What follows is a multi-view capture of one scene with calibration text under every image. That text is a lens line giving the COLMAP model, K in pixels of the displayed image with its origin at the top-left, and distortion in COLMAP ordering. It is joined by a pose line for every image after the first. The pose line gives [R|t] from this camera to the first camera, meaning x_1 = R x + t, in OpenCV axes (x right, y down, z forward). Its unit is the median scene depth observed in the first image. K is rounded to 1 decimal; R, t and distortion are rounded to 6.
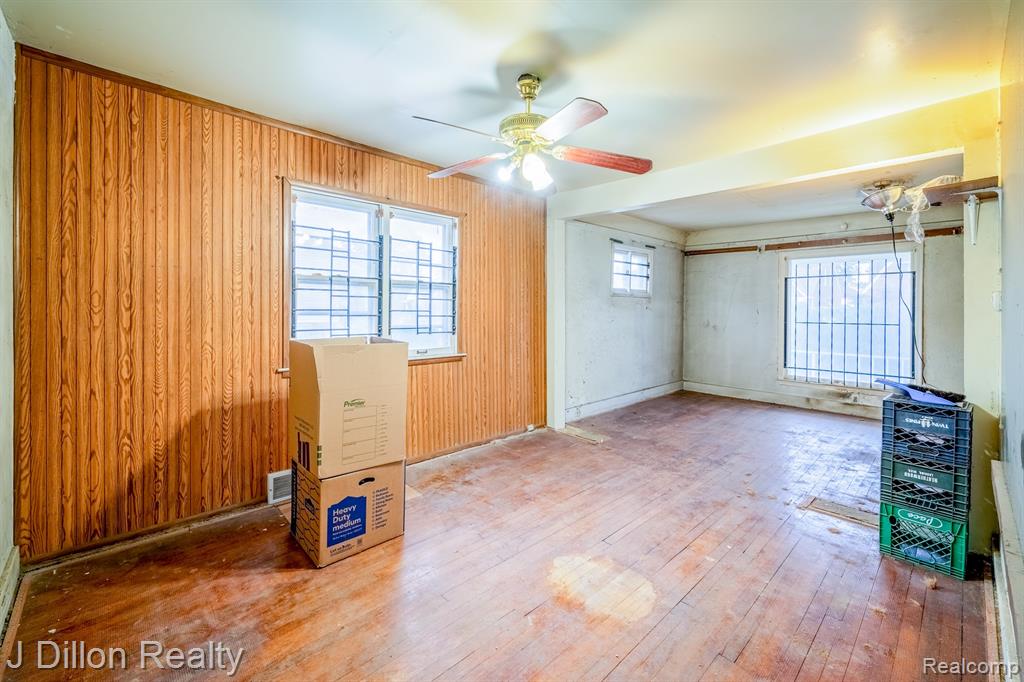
lens RADIAL K [[419.2, 0, 526.0], [0, 419.2, 315.0], [0, 0, 1]] dist [-0.000354, -0.001200]
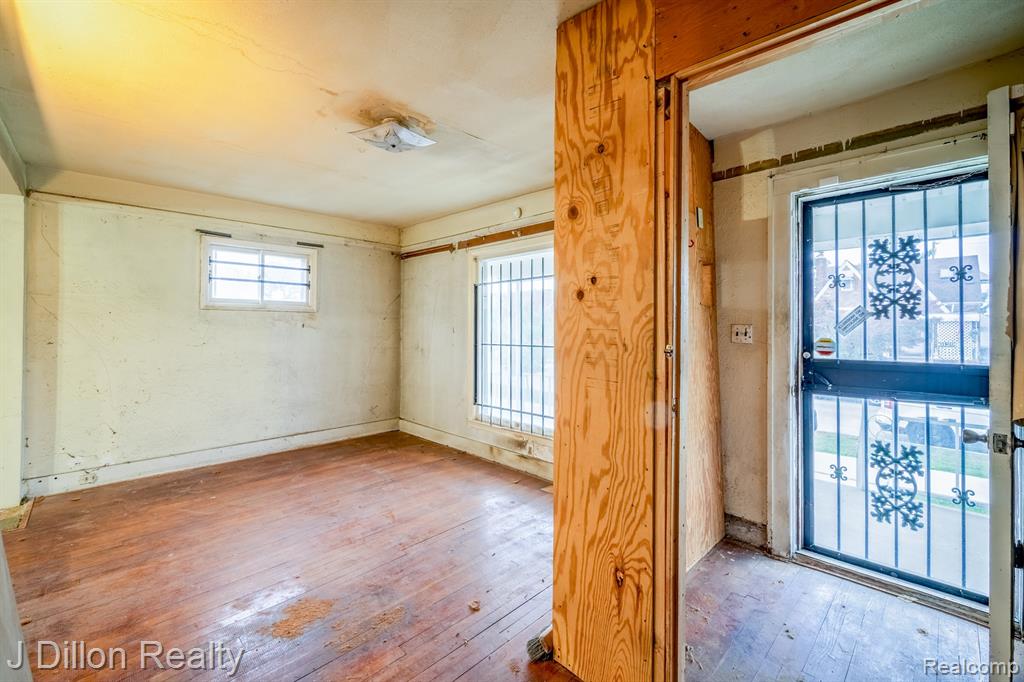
lens RADIAL K [[419.2, 0, 511.3], [0, 419.2, 330.6], [0, 0, 1]] dist [-0.000354, -0.001200]
pose [[0.999757, -0.005124, 0.021463, 0.665165], [0.005332, 0.999939, -0.009649, 0.001221], [-0.021412, 0.009761, 0.999723, 0.245968]]
